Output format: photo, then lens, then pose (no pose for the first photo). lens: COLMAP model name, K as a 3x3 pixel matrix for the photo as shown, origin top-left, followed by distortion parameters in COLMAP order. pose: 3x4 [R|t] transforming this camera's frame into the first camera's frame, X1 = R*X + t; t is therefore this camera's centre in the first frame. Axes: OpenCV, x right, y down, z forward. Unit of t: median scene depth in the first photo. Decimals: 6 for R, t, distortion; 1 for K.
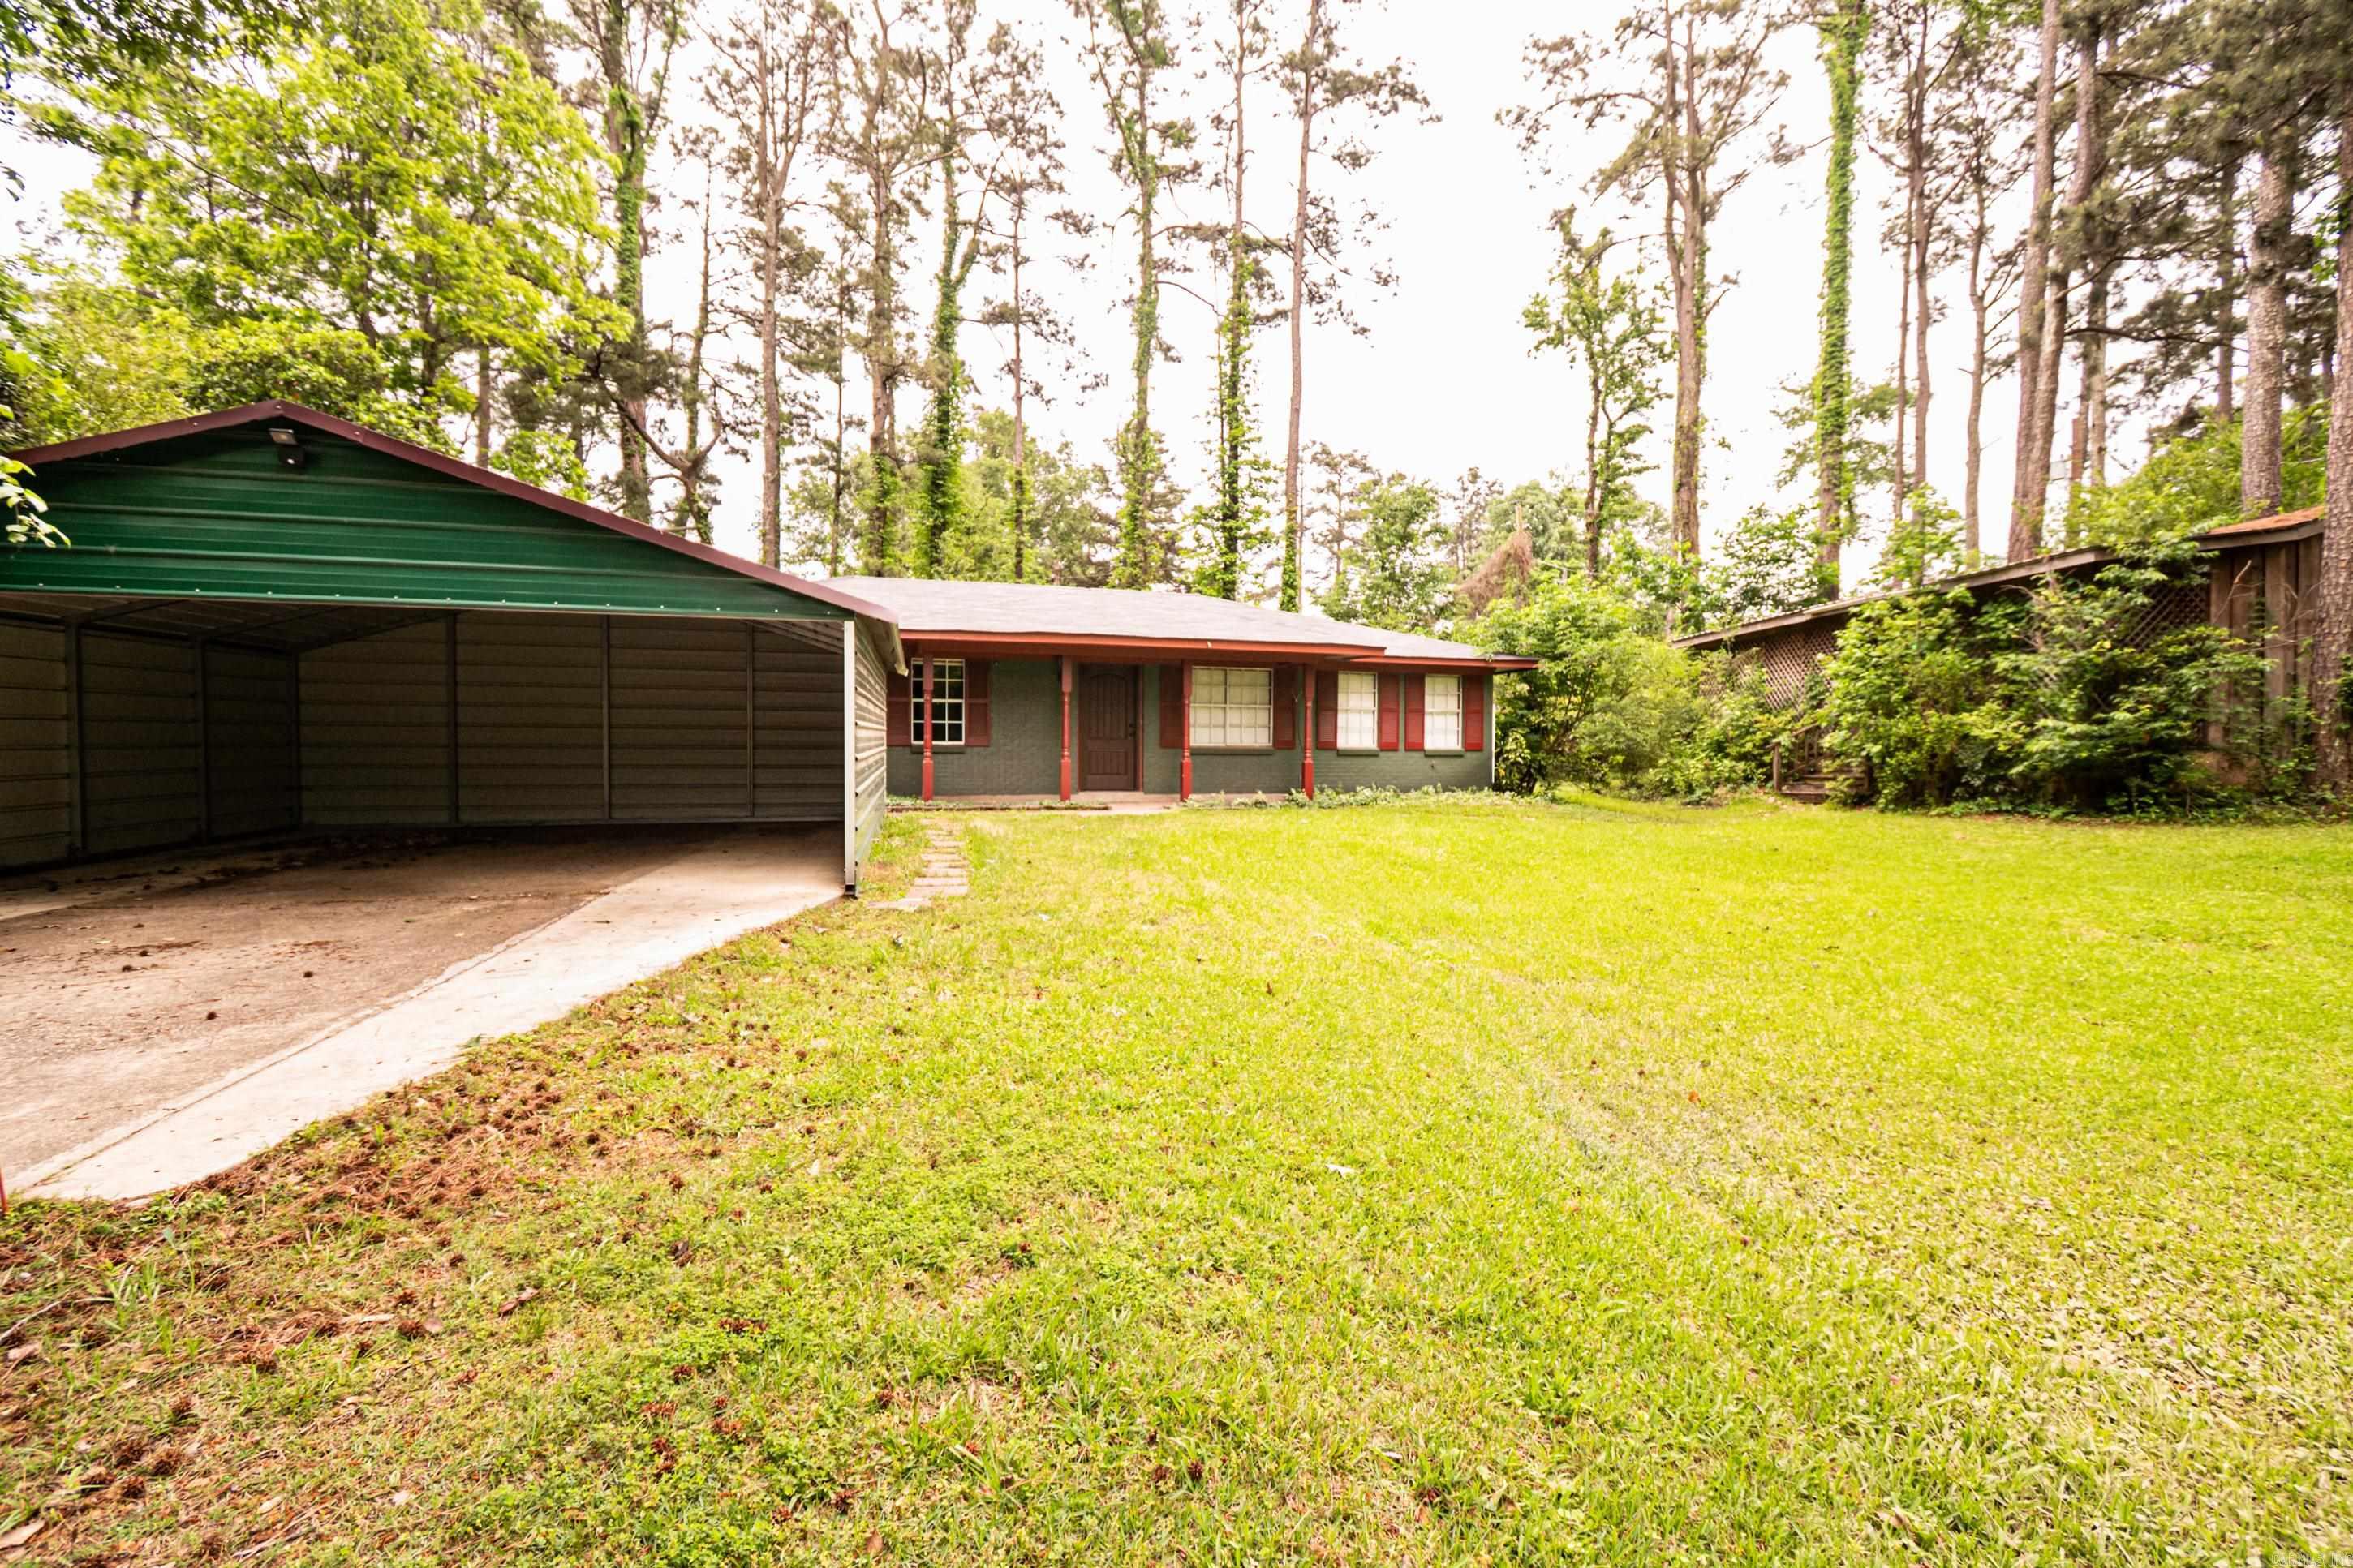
lens RADIAL K [[1043.2, 0, 1176.5], [0, 1043.2, 784.0], [0, 0, 1]] dist [0.008277, -0.005491]
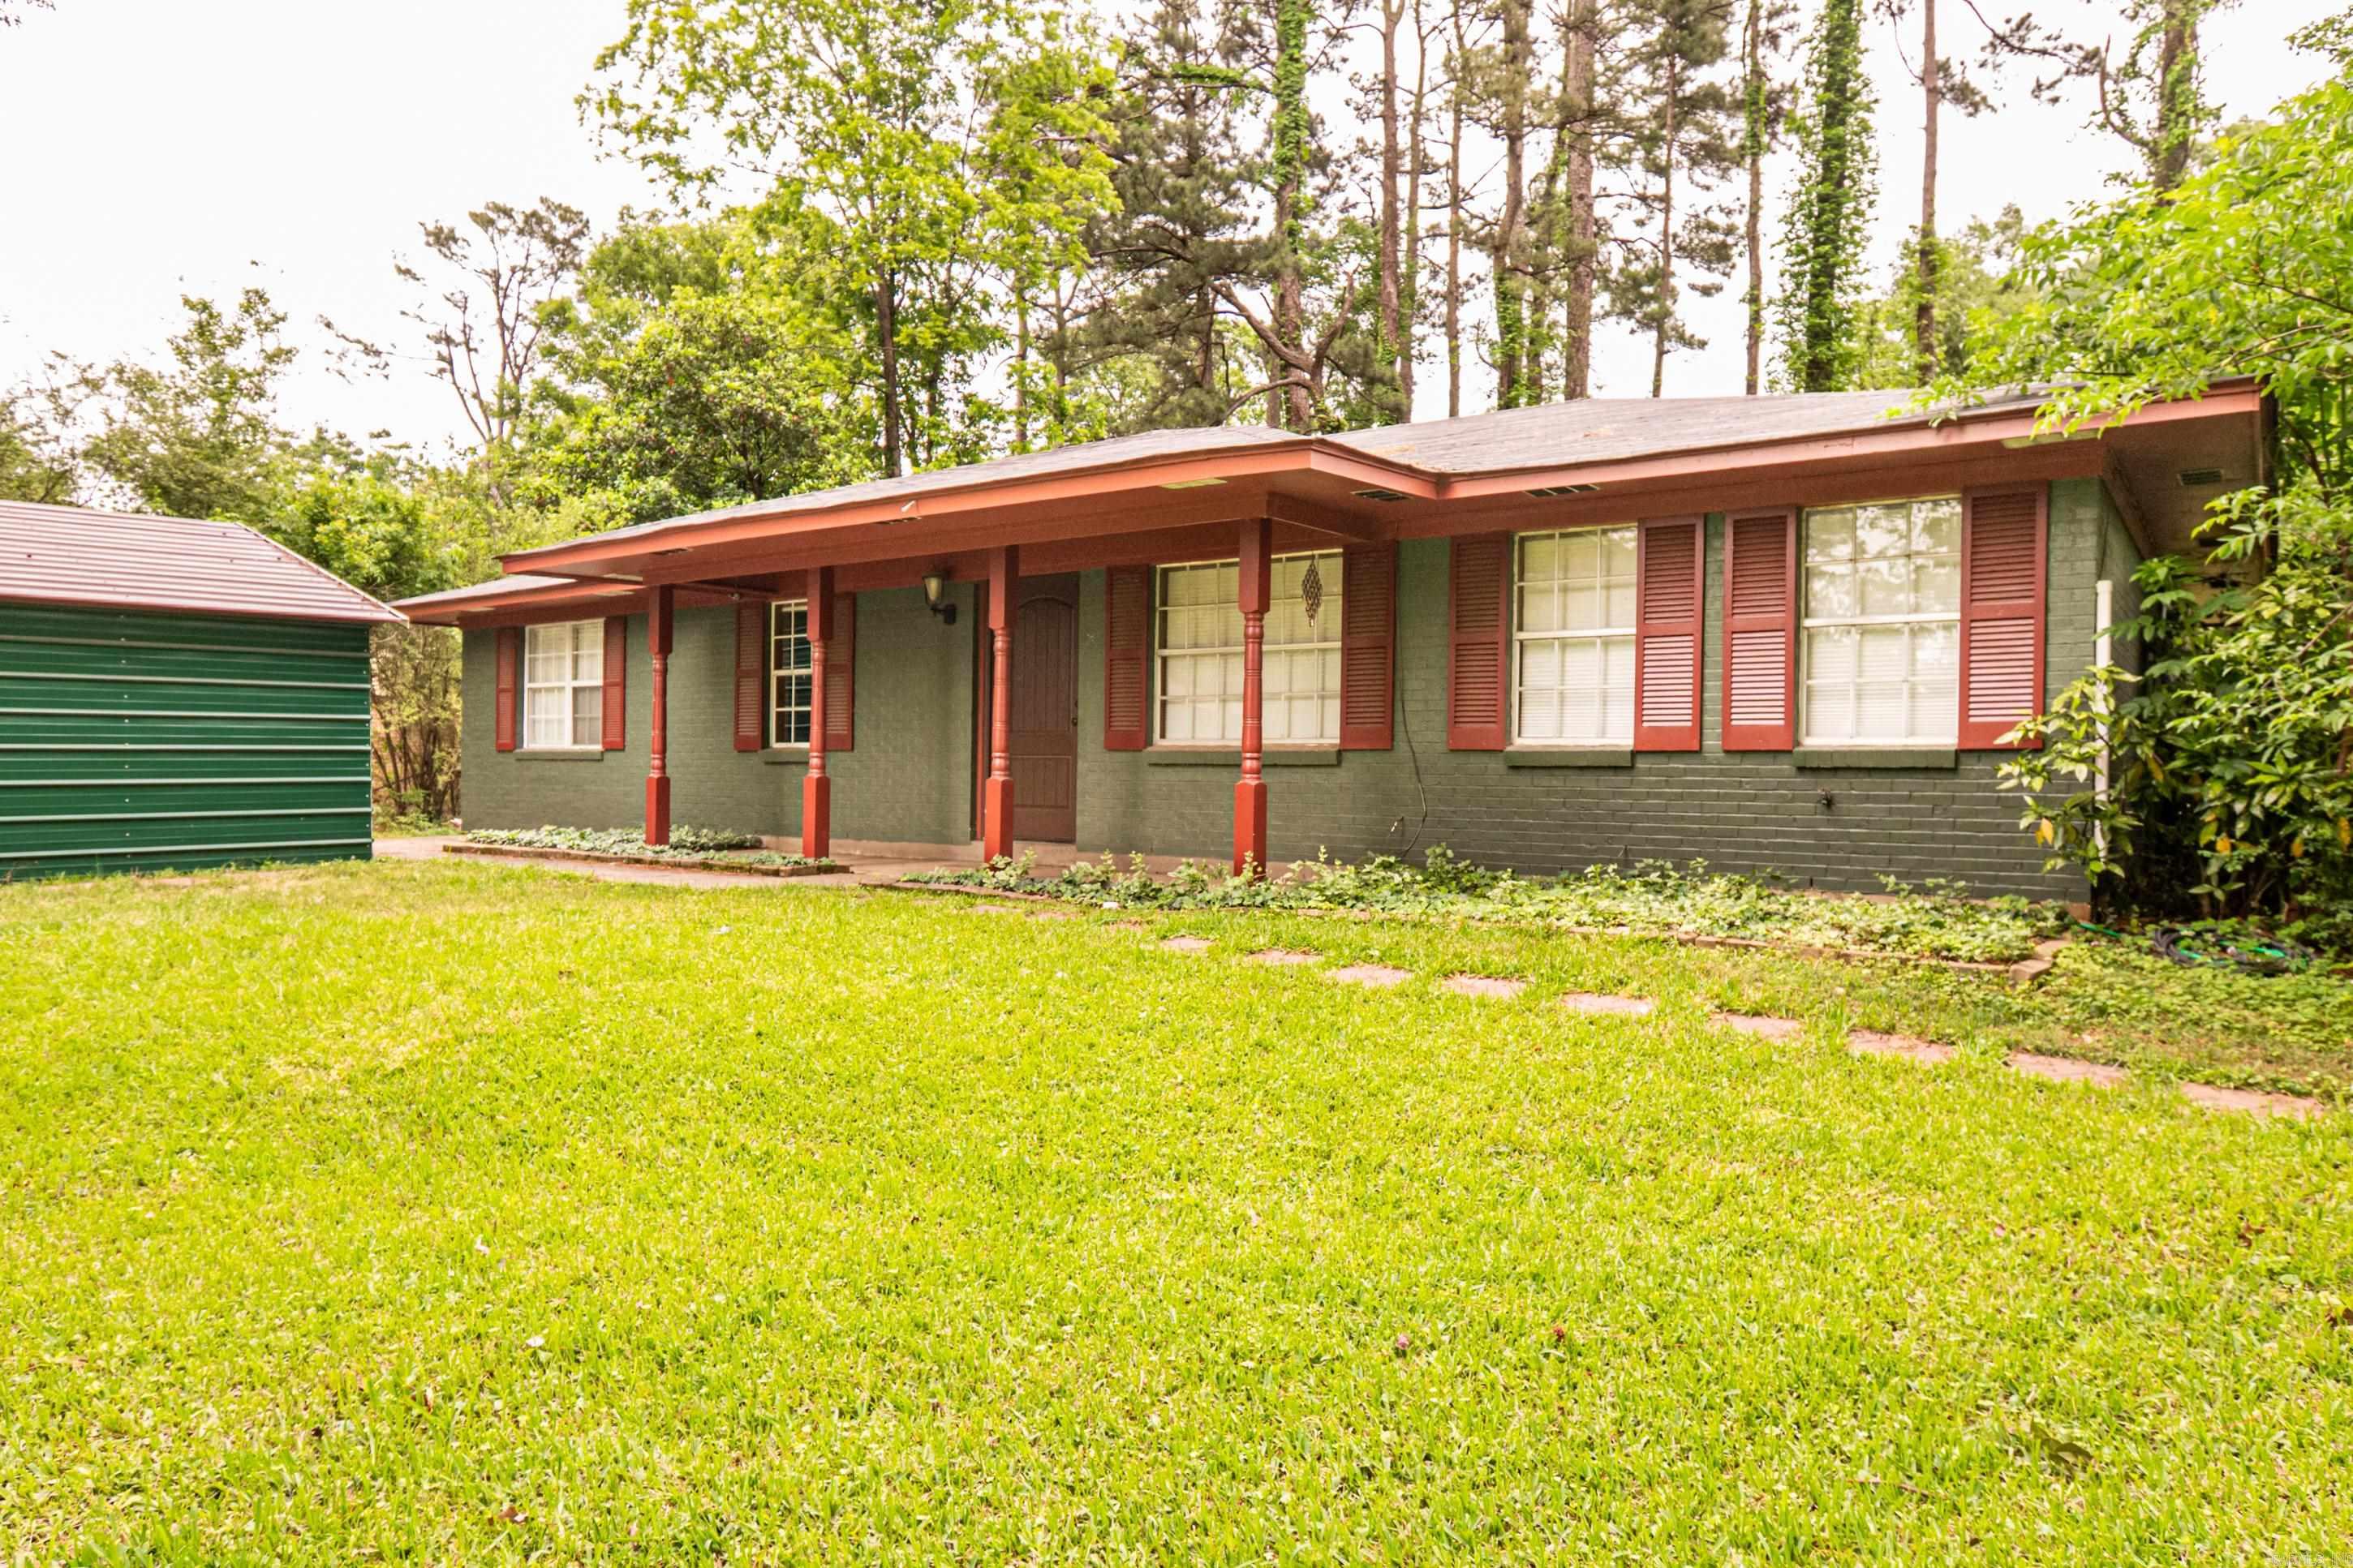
lens RADIAL K [[1491.2, 0, 1176.5], [0, 1491.2, 784.0], [0, 0, 1]] dist [-0.002975, 0.000067]
pose [[0.591000, 0.007204, -0.806639, 0.239332], [-0.030261, 0.999454, -0.013245, -0.005823], [0.806103, 0.032237, 0.590896, 0.293764]]
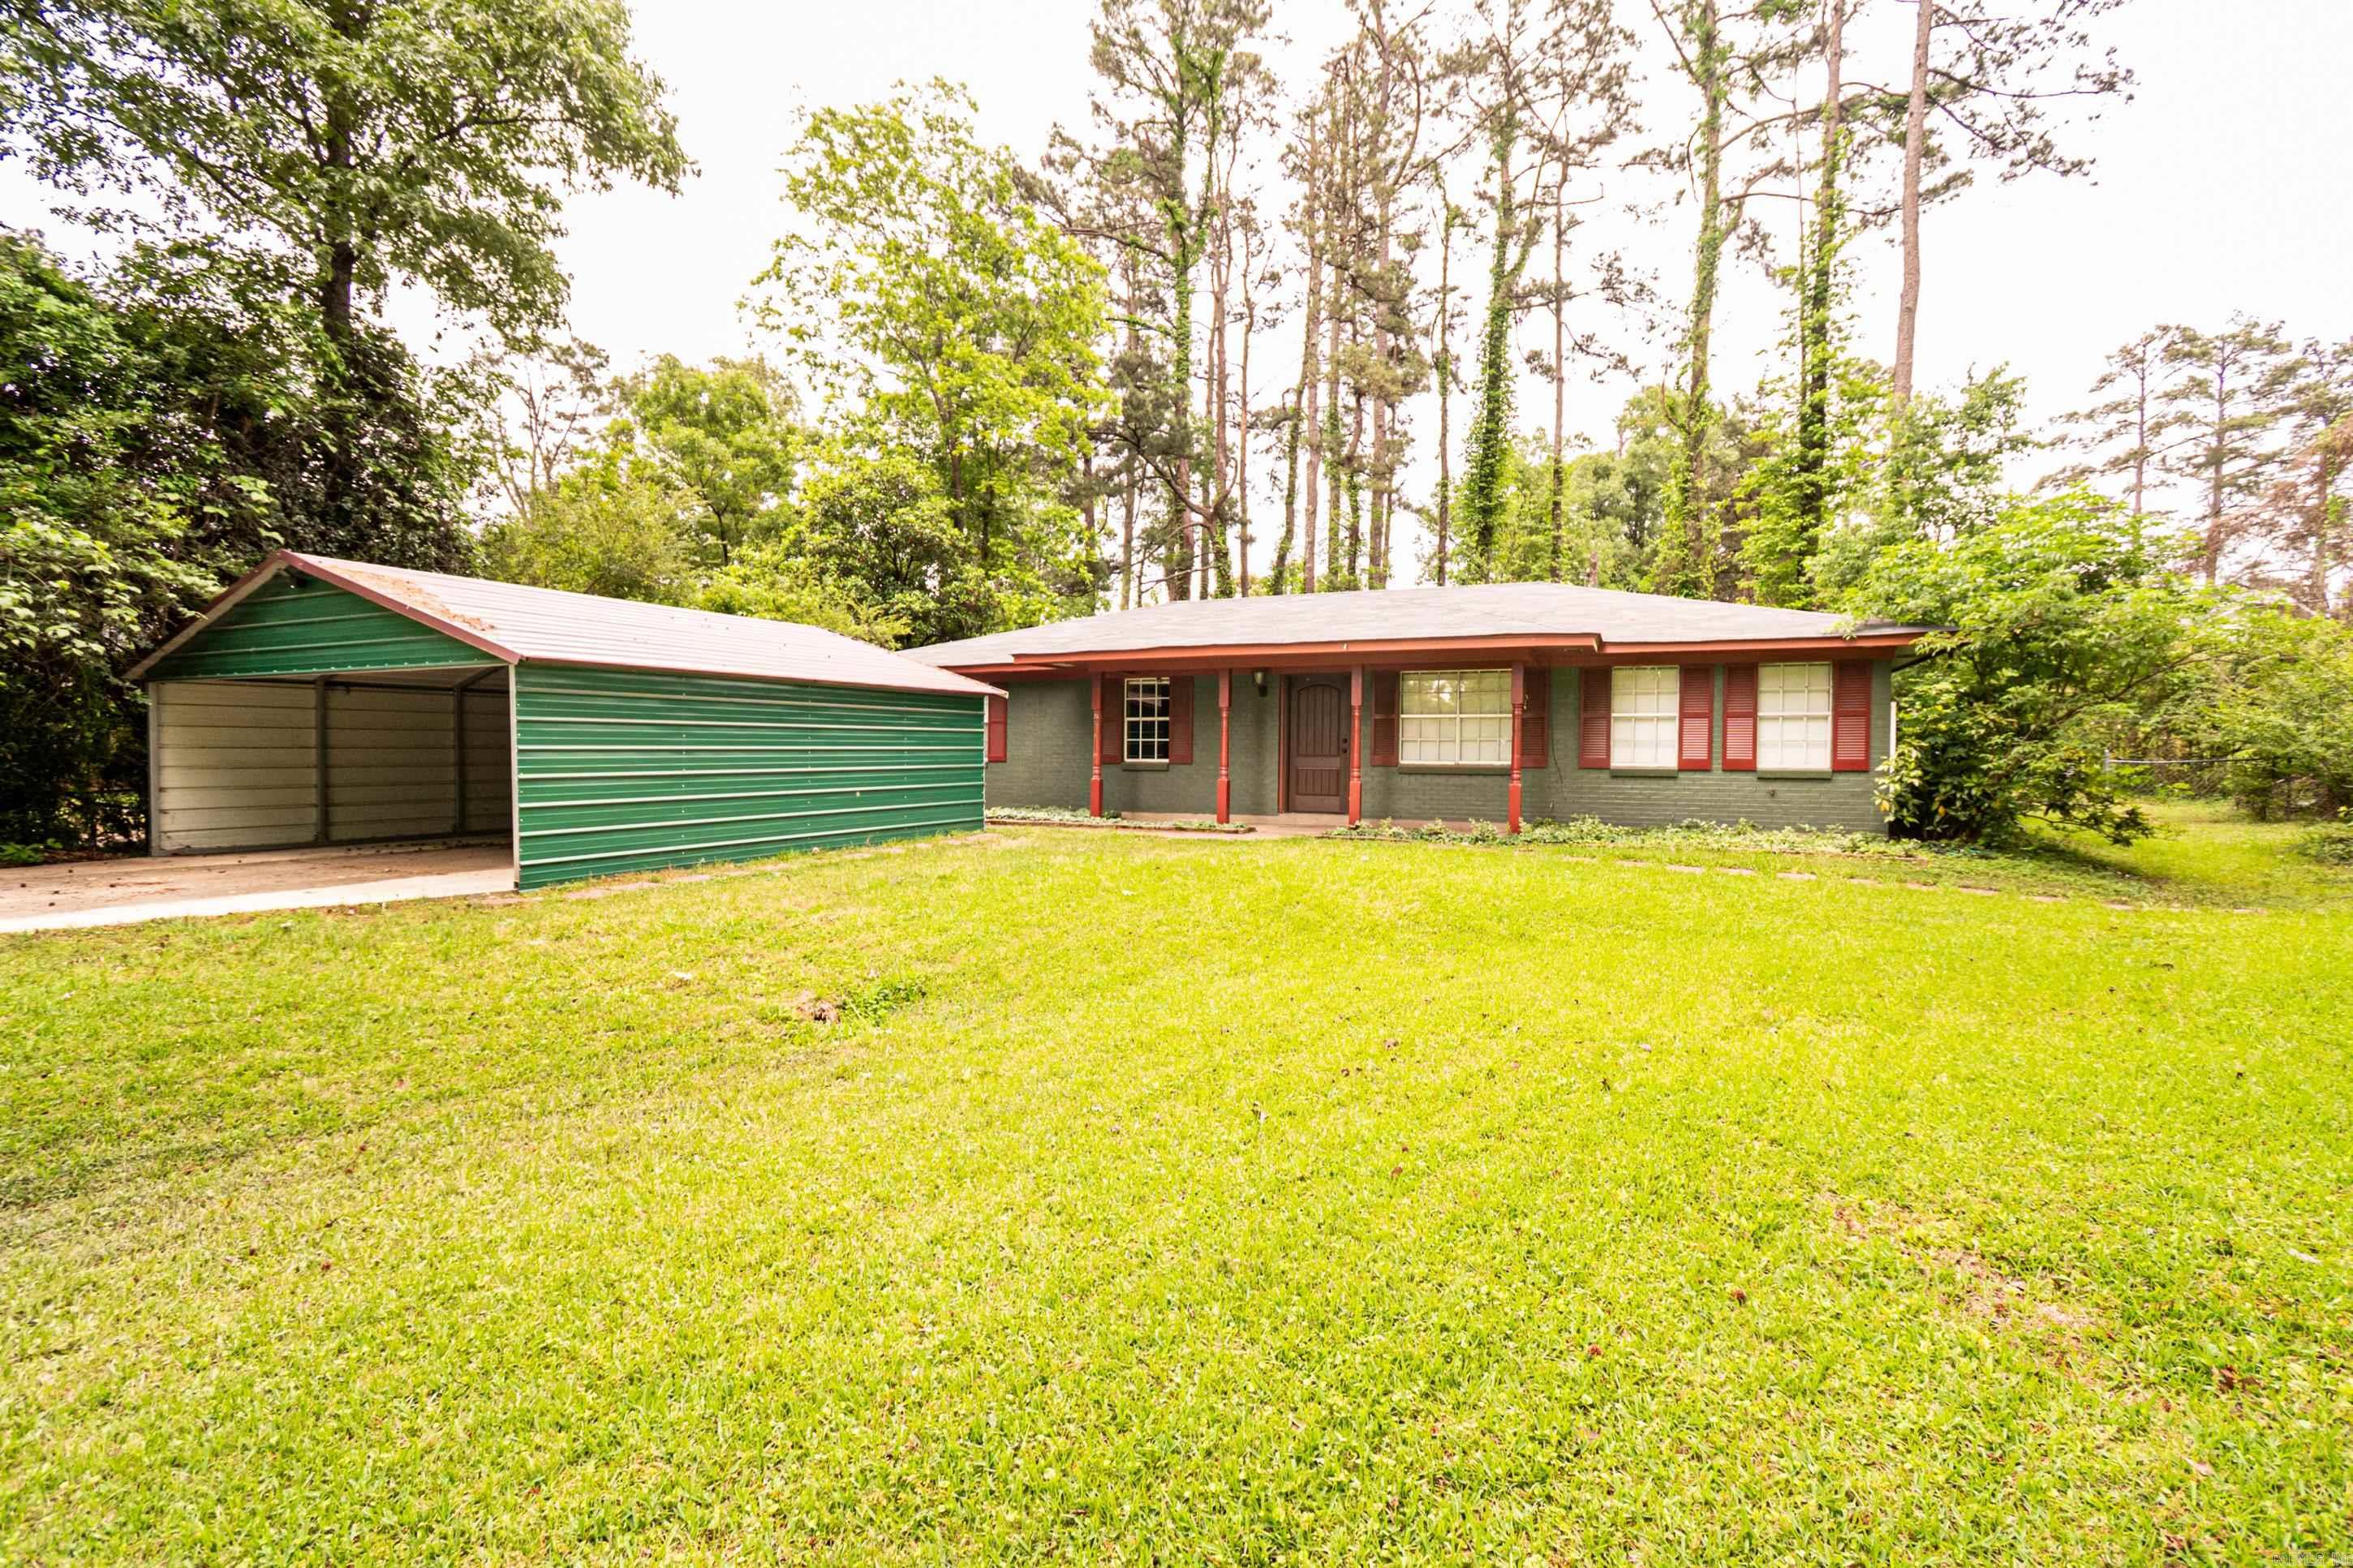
lens RADIAL K [[1043.2, 0, 1176.5], [0, 1043.2, 784.0], [0, 0, 1]] dist [0.008277, -0.005491]
pose [[0.768129, 0.015692, -0.640103, 0.192176], [-0.024108, 0.999700, -0.004422, -0.005484], [0.639841, 0.018828, 0.768276, 0.102057]]
